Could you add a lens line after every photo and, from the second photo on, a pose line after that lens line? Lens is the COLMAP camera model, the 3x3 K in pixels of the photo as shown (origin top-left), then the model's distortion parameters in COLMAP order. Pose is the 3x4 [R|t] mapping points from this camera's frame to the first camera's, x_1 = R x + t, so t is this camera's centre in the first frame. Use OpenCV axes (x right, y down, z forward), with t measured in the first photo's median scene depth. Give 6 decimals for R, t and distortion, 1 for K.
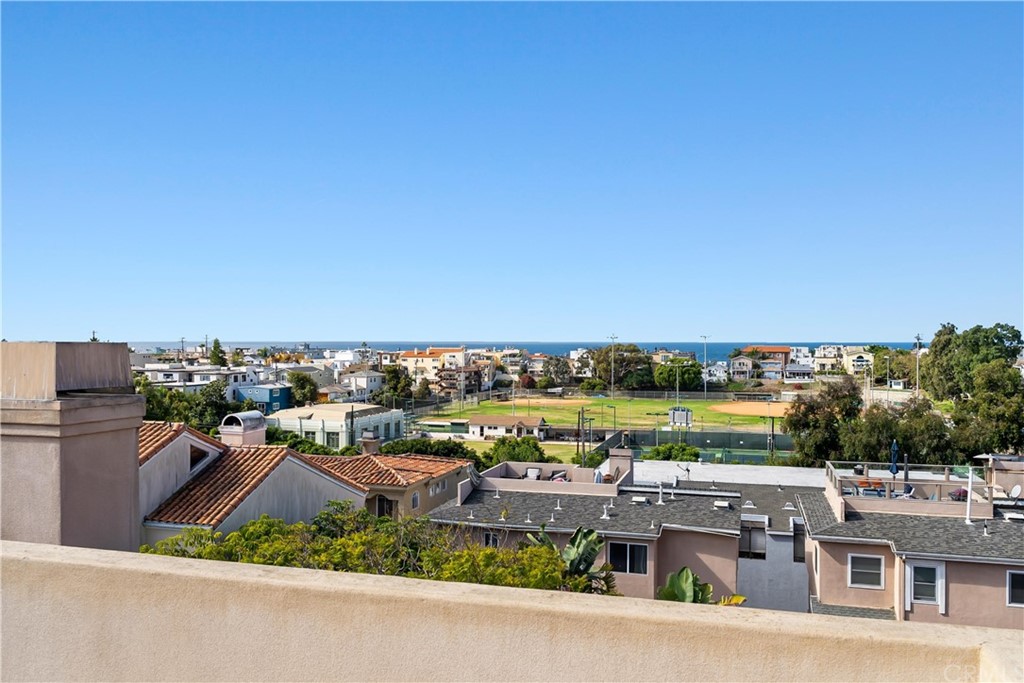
lens RADIAL K [[810.4, 0, 504.2], [0, 810.4, 342.4], [0, 0, 1]] dist [-0.002755, -0.000084]
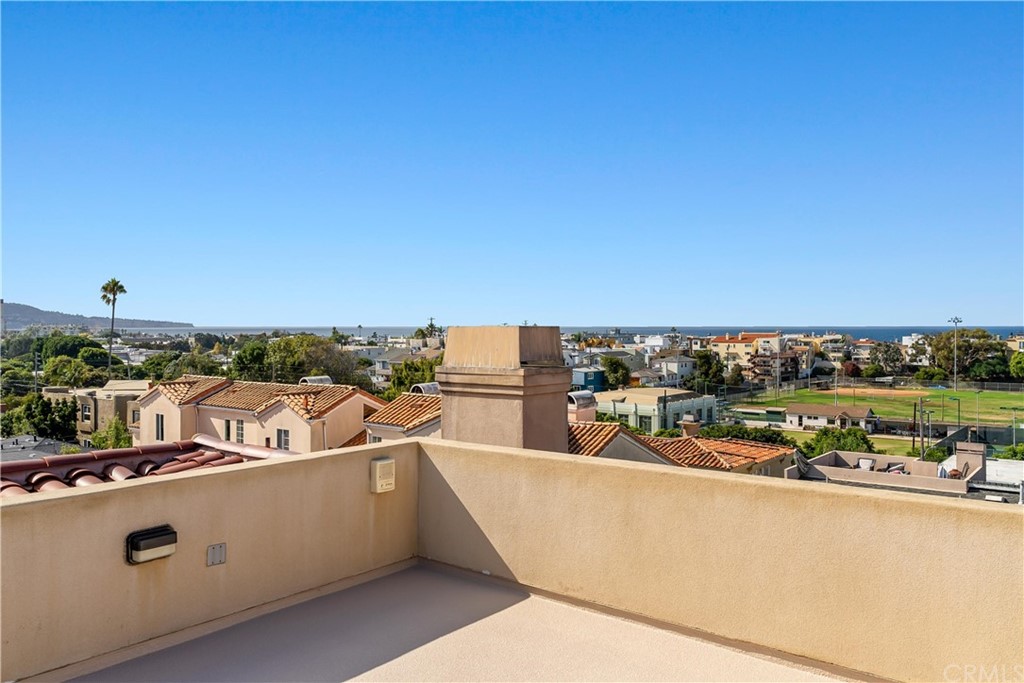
lens RADIAL K [[810.4, 0, 506.7], [0, 810.4, 323.2], [0, 0, 1]] dist [-0.002755, -0.000084]
pose [[0.931542, -0.003975, -0.363611, -0.001841], [0.001991, 0.999981, -0.005832, 0.000061], [0.363627, 0.004709, 0.931533, -0.007252]]
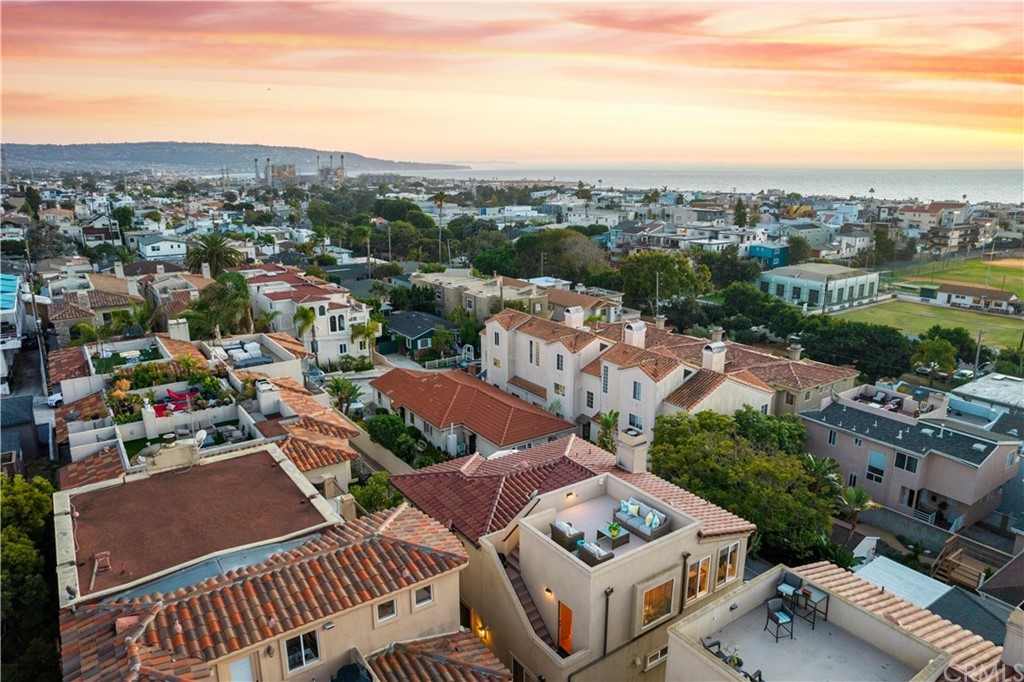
lens RADIAL K [[668.3, 0, 511.7], [0, 668.3, 344.4], [0, 0, 1]] dist [-0.061773, 0.039423]
pose [[0.778511, 0.159312, -0.607076, 0.043995], [0.006699, 0.965084, 0.261853, -0.053429], [0.627596, -0.207923, 0.750261, -0.084319]]
